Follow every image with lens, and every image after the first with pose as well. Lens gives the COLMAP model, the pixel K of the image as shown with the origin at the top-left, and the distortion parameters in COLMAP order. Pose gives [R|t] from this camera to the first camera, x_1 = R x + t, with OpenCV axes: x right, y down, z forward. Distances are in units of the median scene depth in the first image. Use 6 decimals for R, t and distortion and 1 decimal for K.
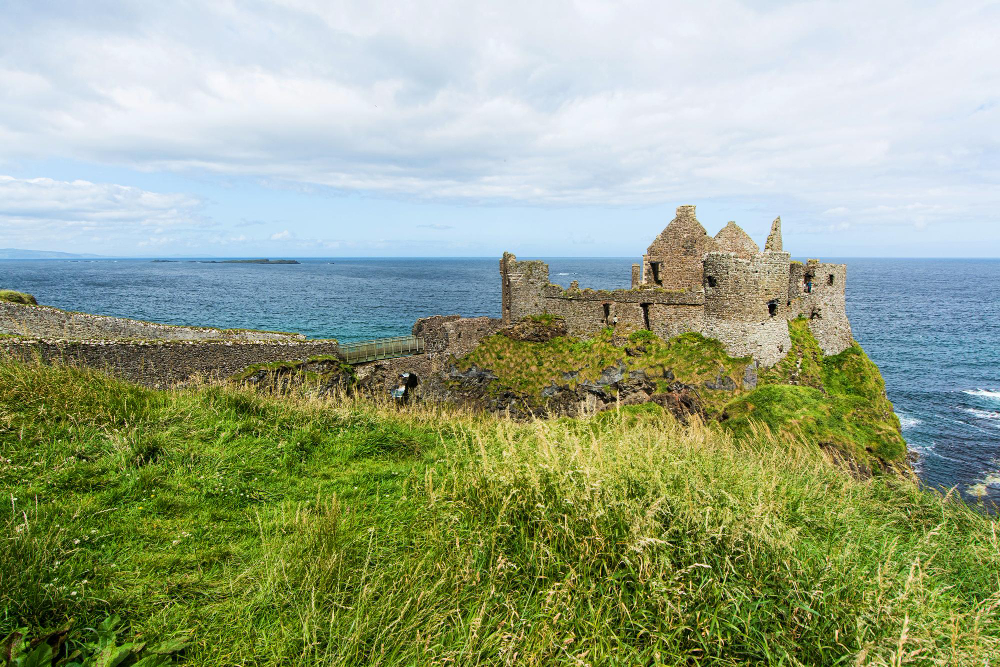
lens RADIAL K [[525.2, 0, 499.1], [0, 525.2, 326.8], [0, 0, 1]] dist [0.002314, 0.000451]
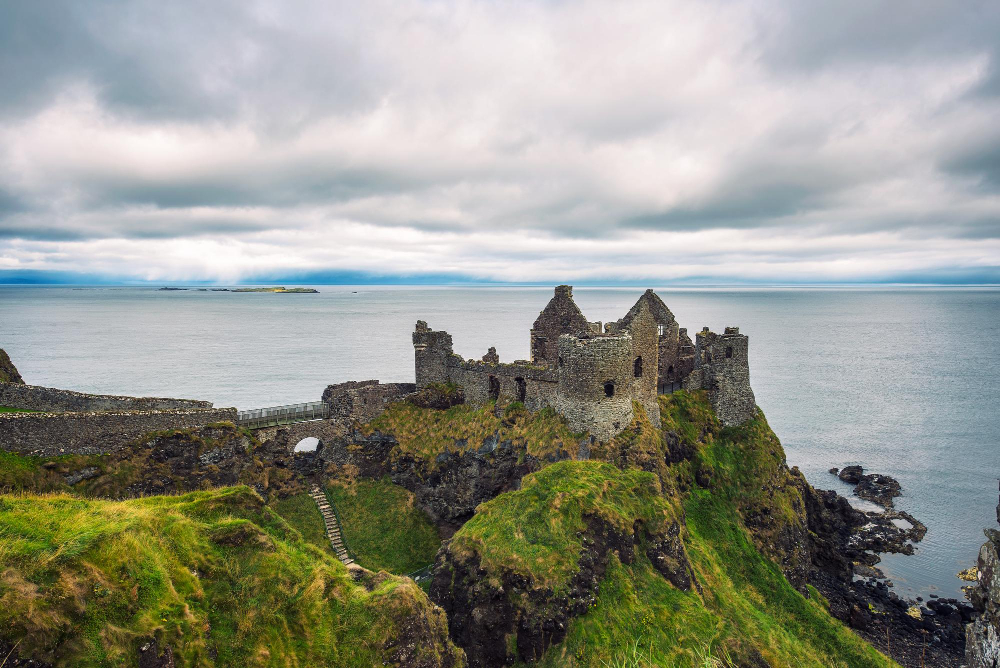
lens RADIAL K [[610.1, 0, 499.3], [0, 610.1, 331.4], [0, 0, 1]] dist [0.000244, -0.002860]
pose [[0.997370, 0.008634, -0.071962, 0.317185], [-0.012715, 0.998325, -0.056444, -0.065855], [0.071354, 0.057211, 0.995809, -0.242884]]
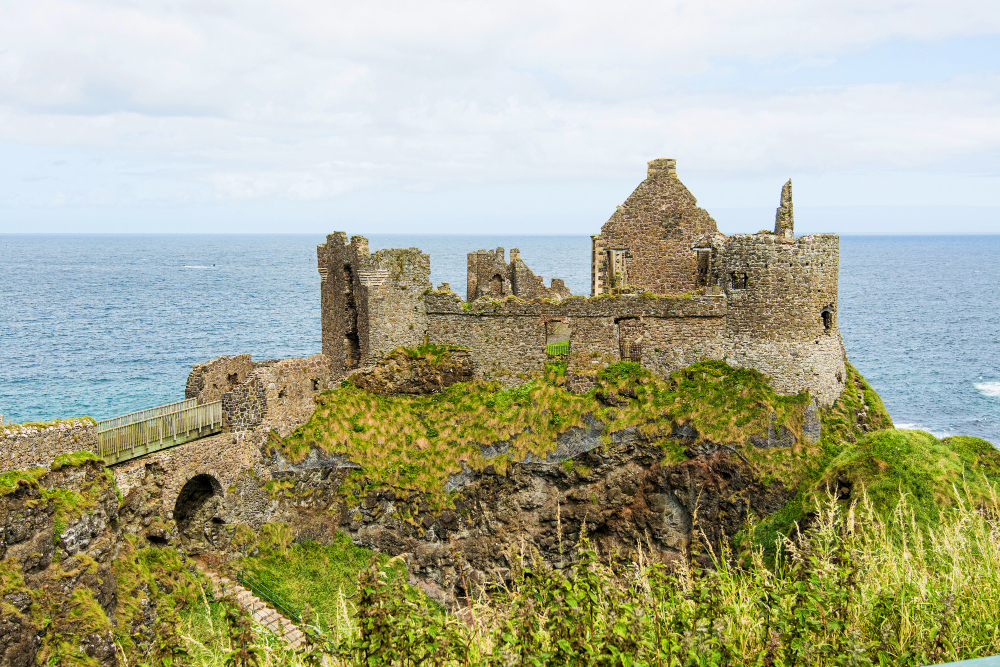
lens RADIAL K [[991.6, 0, 493.8], [0, 991.6, 328.9], [0, 0, 1]] dist [0.043534, 0.000000]
pose [[0.911139, -0.041512, 0.410002, -0.319426], [0.056183, 0.998137, -0.023795, -0.012323], [-0.408251, 0.044715, 0.911774, 0.014296]]
